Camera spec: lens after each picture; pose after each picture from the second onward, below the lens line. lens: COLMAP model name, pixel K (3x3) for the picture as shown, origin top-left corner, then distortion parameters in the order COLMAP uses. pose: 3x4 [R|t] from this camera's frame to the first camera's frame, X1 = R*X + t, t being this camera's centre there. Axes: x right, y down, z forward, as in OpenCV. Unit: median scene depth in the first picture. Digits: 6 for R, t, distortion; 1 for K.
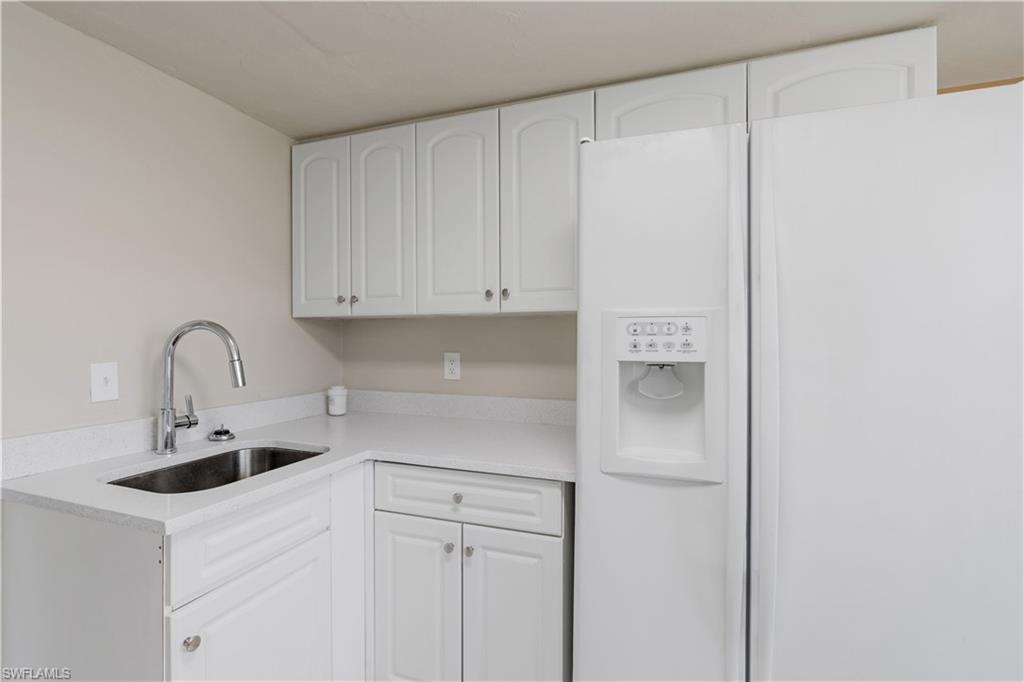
lens RADIAL K [[472.5, 0, 512.0], [0, 472.5, 341.0], [0, 0, 1]] dist [-0.004671, -0.000381]
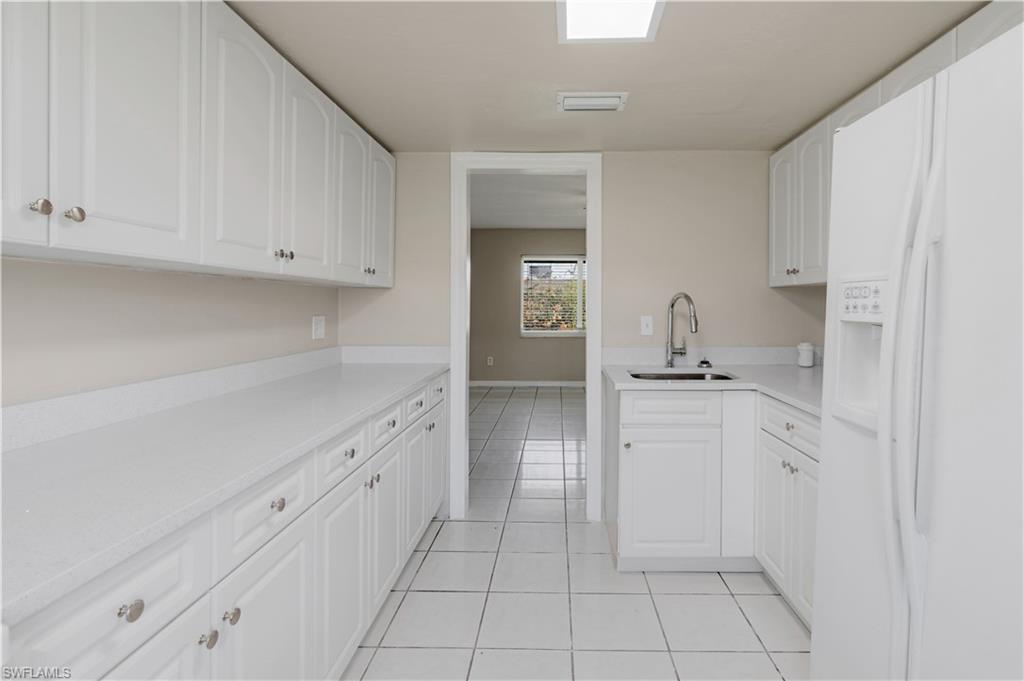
lens RADIAL K [[500.6, 0, 534.8], [0, 500.6, 311.7], [0, 0, 1]] dist [-0.000716, -0.000035]
pose [[0.309723, 0.011633, -0.950756, 0.954338], [-0.001984, 0.999931, 0.011589, 0.006182], [0.950825, -0.001703, 0.309725, -0.075391]]
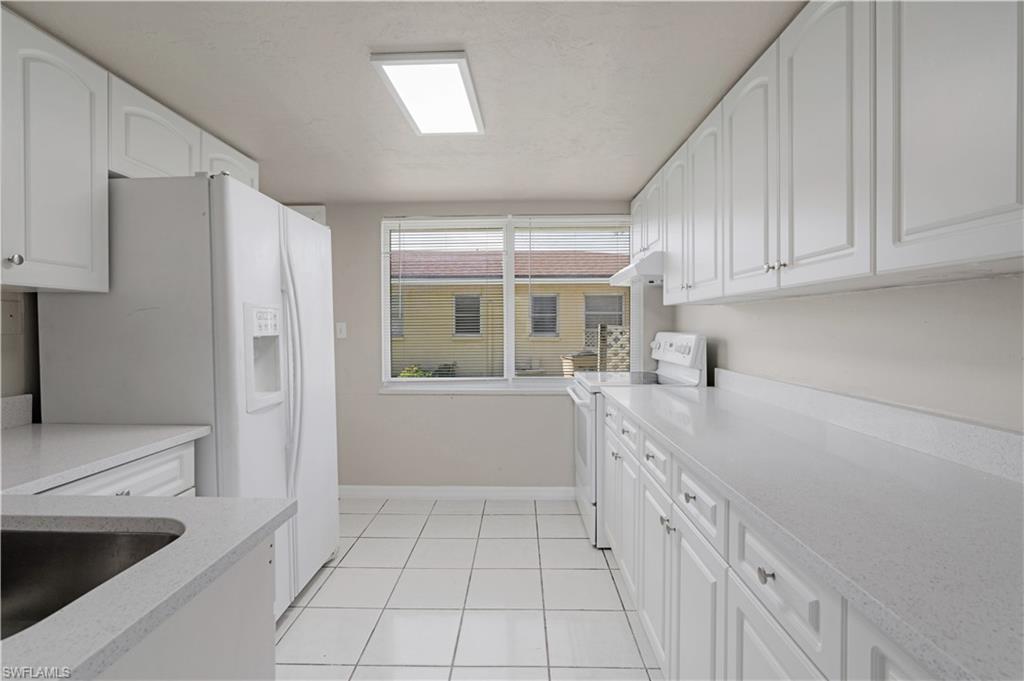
lens RADIAL K [[472.5, 0, 512.0], [0, 472.5, 340.5], [0, 0, 1]] dist [-0.004671, -0.000381]
pose [[-0.313591, -0.024694, 0.949237, -1.179762], [0.007284, 0.999570, 0.028410, 0.014838], [-0.949530, 0.015823, -0.313277, 0.569935]]
